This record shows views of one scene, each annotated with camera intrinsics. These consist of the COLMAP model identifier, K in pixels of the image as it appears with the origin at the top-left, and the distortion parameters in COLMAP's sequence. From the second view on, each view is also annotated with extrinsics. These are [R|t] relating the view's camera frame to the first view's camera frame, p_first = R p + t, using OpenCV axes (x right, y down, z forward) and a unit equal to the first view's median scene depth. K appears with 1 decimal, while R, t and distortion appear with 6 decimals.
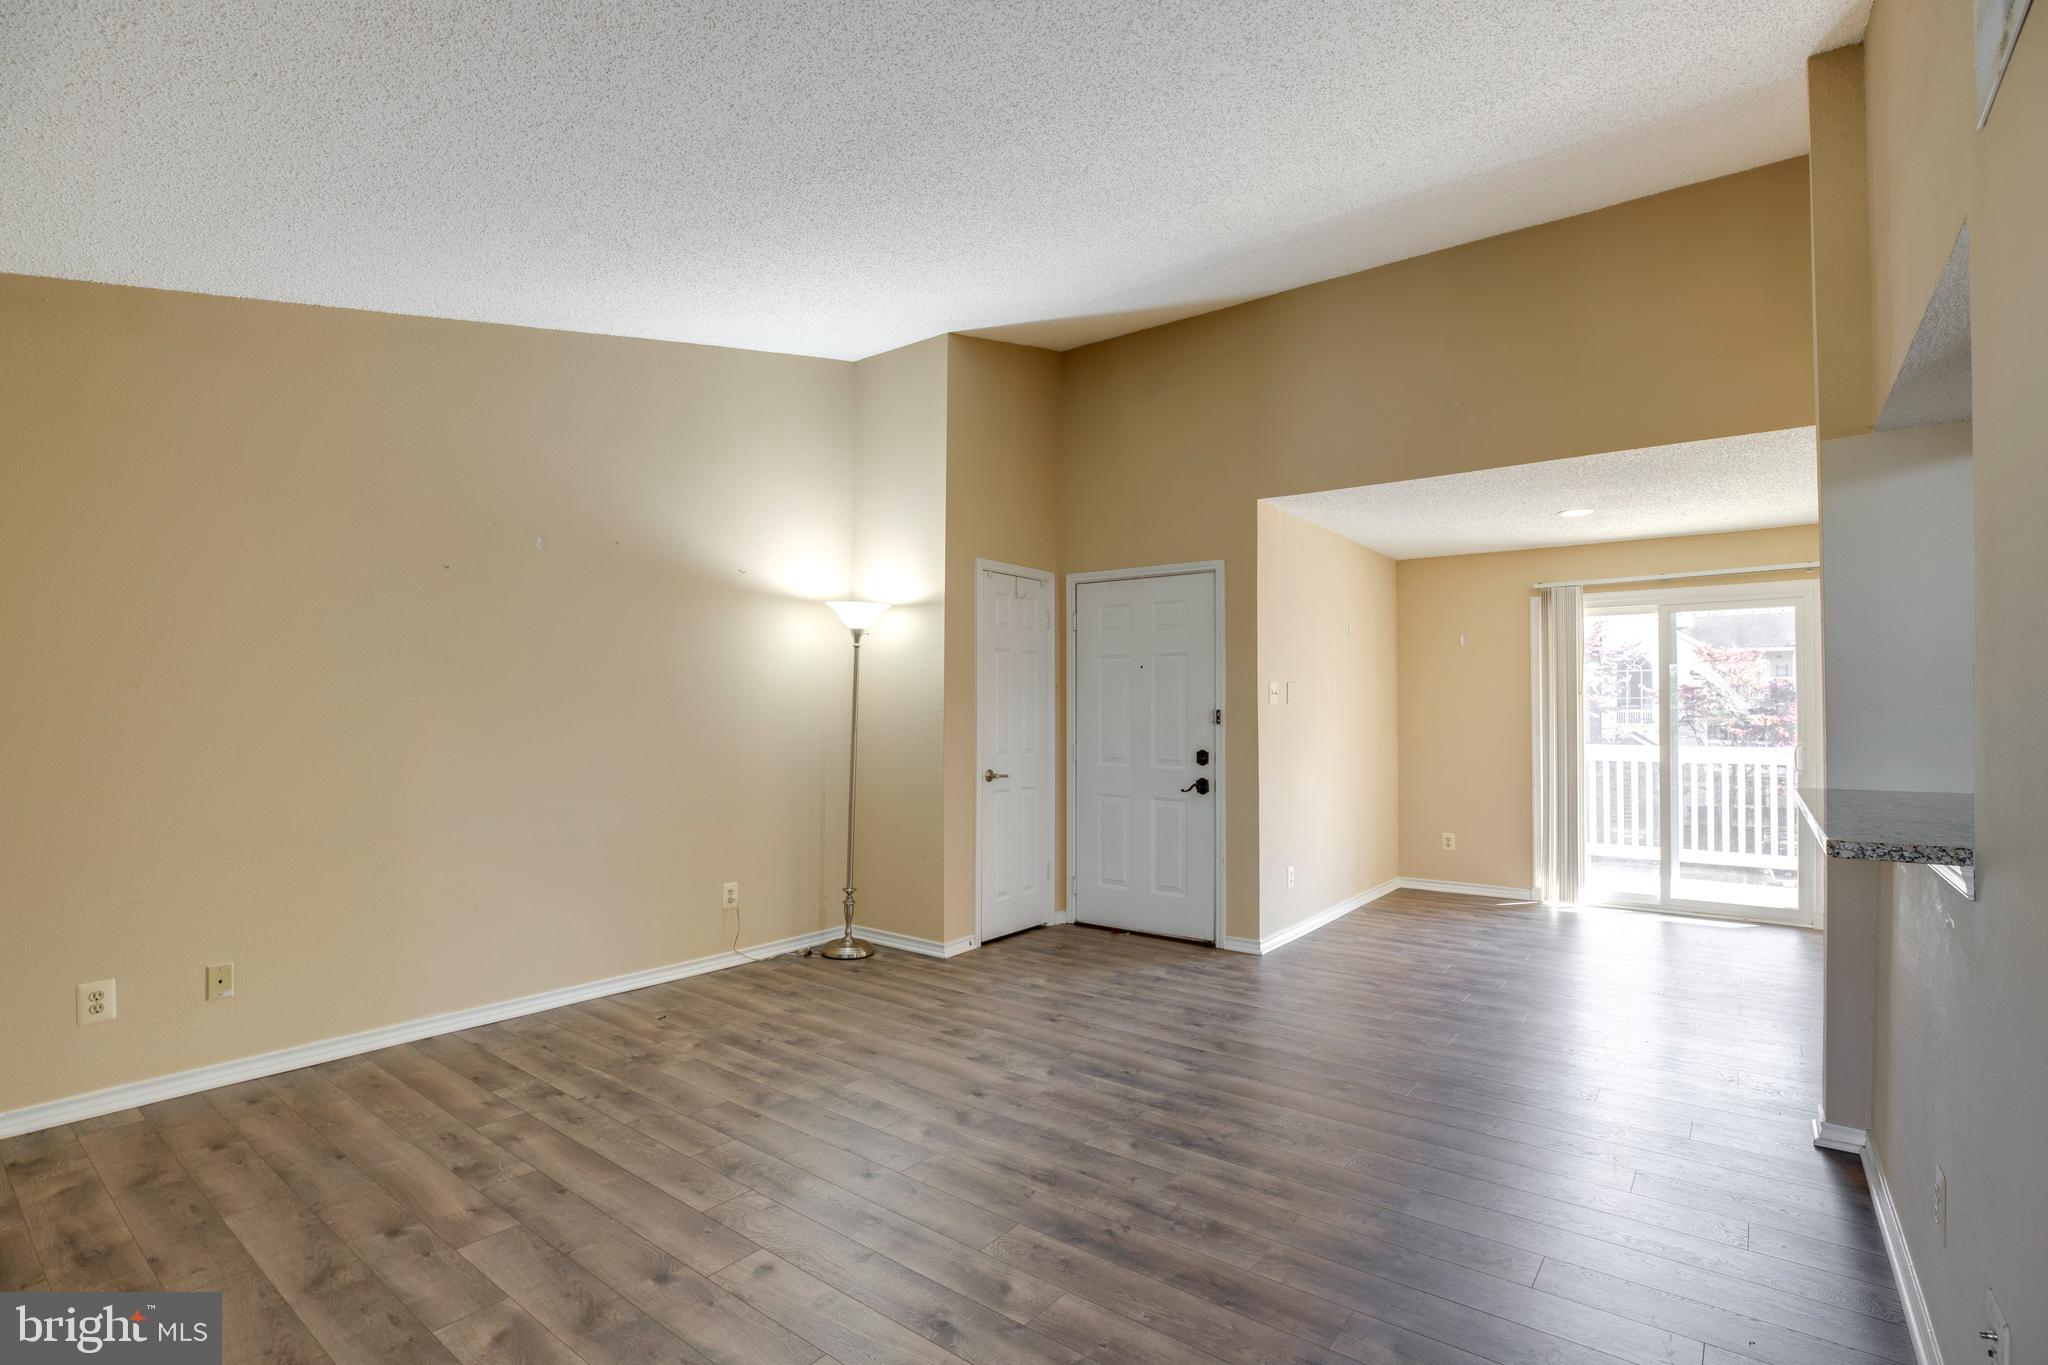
lens RADIAL K [[962.2, 0, 1025.6], [0, 962.2, 692.0], [0, 0, 1]] dist [-0.047123, 0.015826]
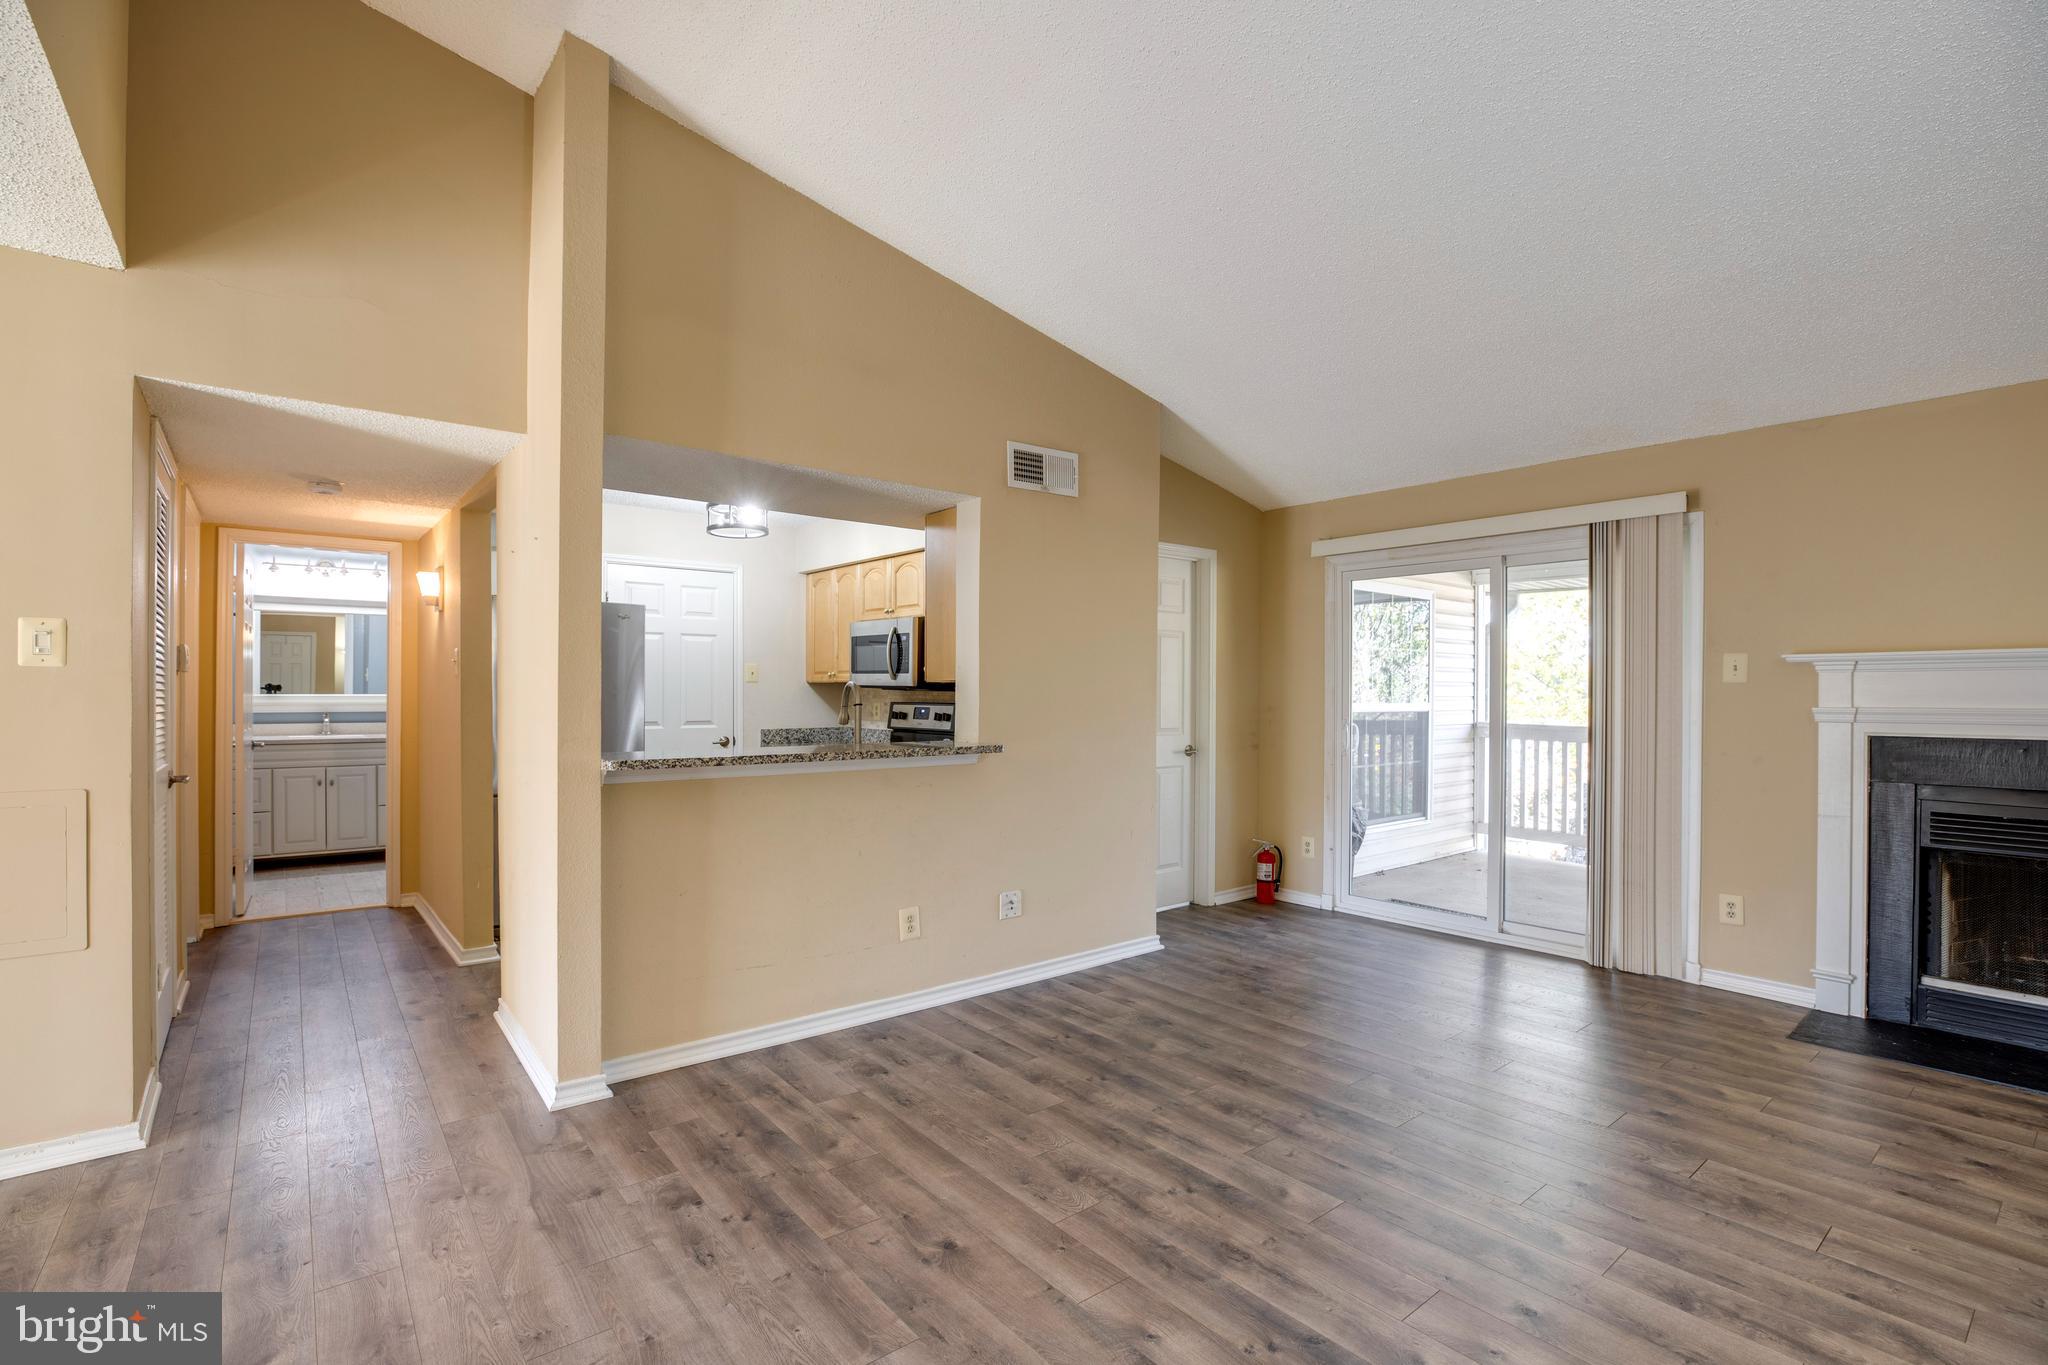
lens RADIAL K [[941.9, 0, 1024.7], [0, 941.9, 691.1], [0, 0, 1]] dist [-0.048402, 0.013739]
pose [[-0.972425, -0.007144, 0.233108, 0.087233], [-0.013069, 0.999629, -0.023883, 0.026070], [-0.232851, -0.026271, -0.972158, 1.099188]]
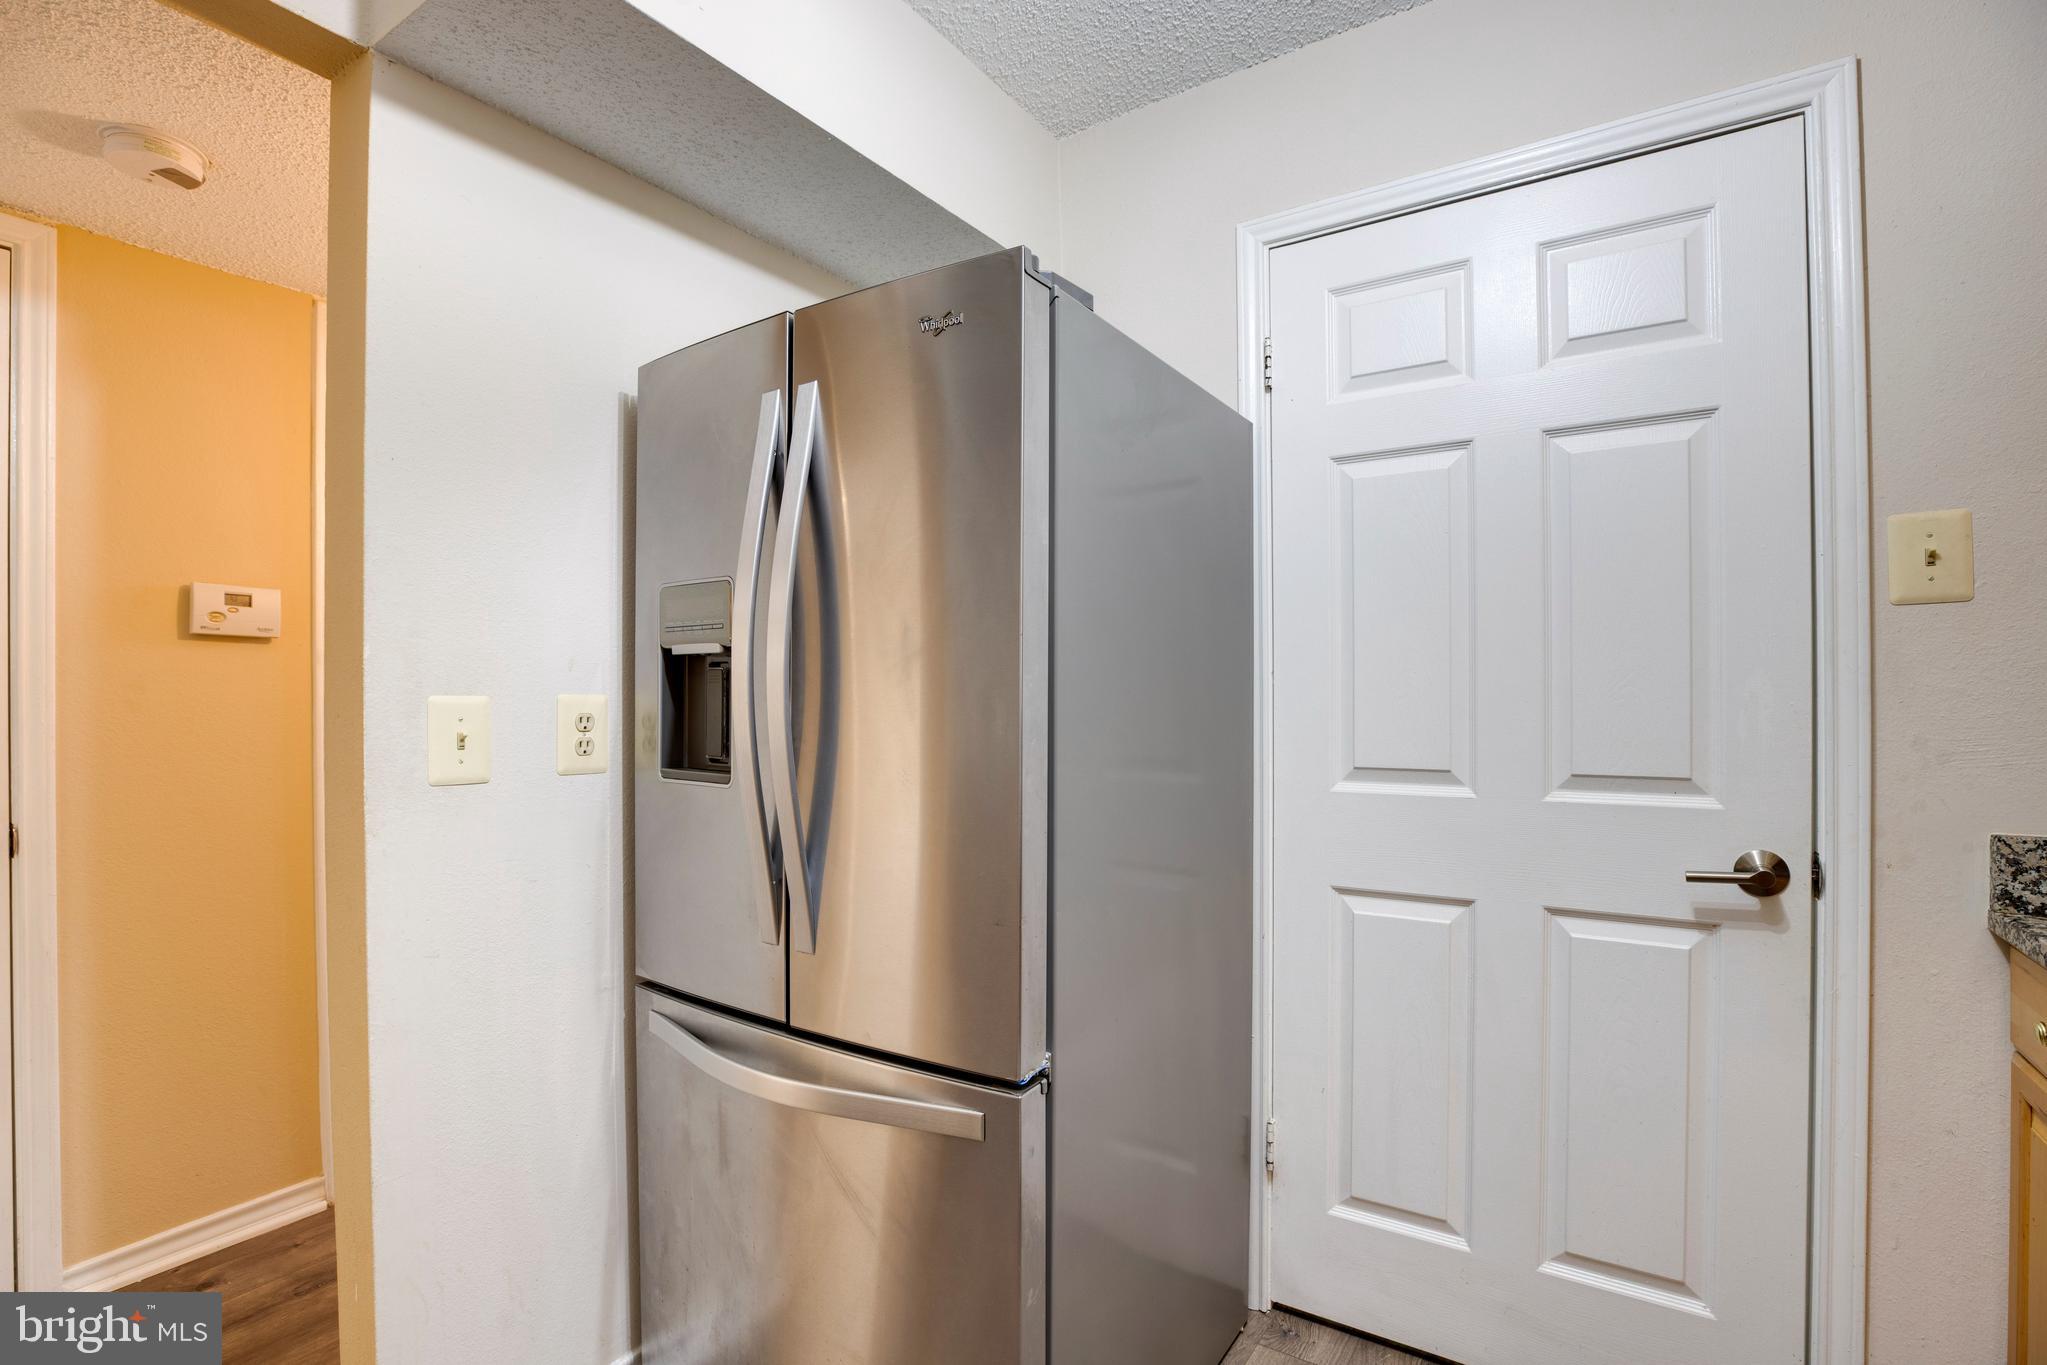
lens RADIAL K [[961.7, 0, 1025.1], [0, 961.7, 691.9], [0, 0, 1]] dist [-0.047123, 0.015826]
pose [[-0.063045, 0.003087, 0.998006, 0.518664], [-0.020918, 0.999771, -0.004414, 0.020071], [-0.997791, -0.021154, -0.062966, 0.175689]]
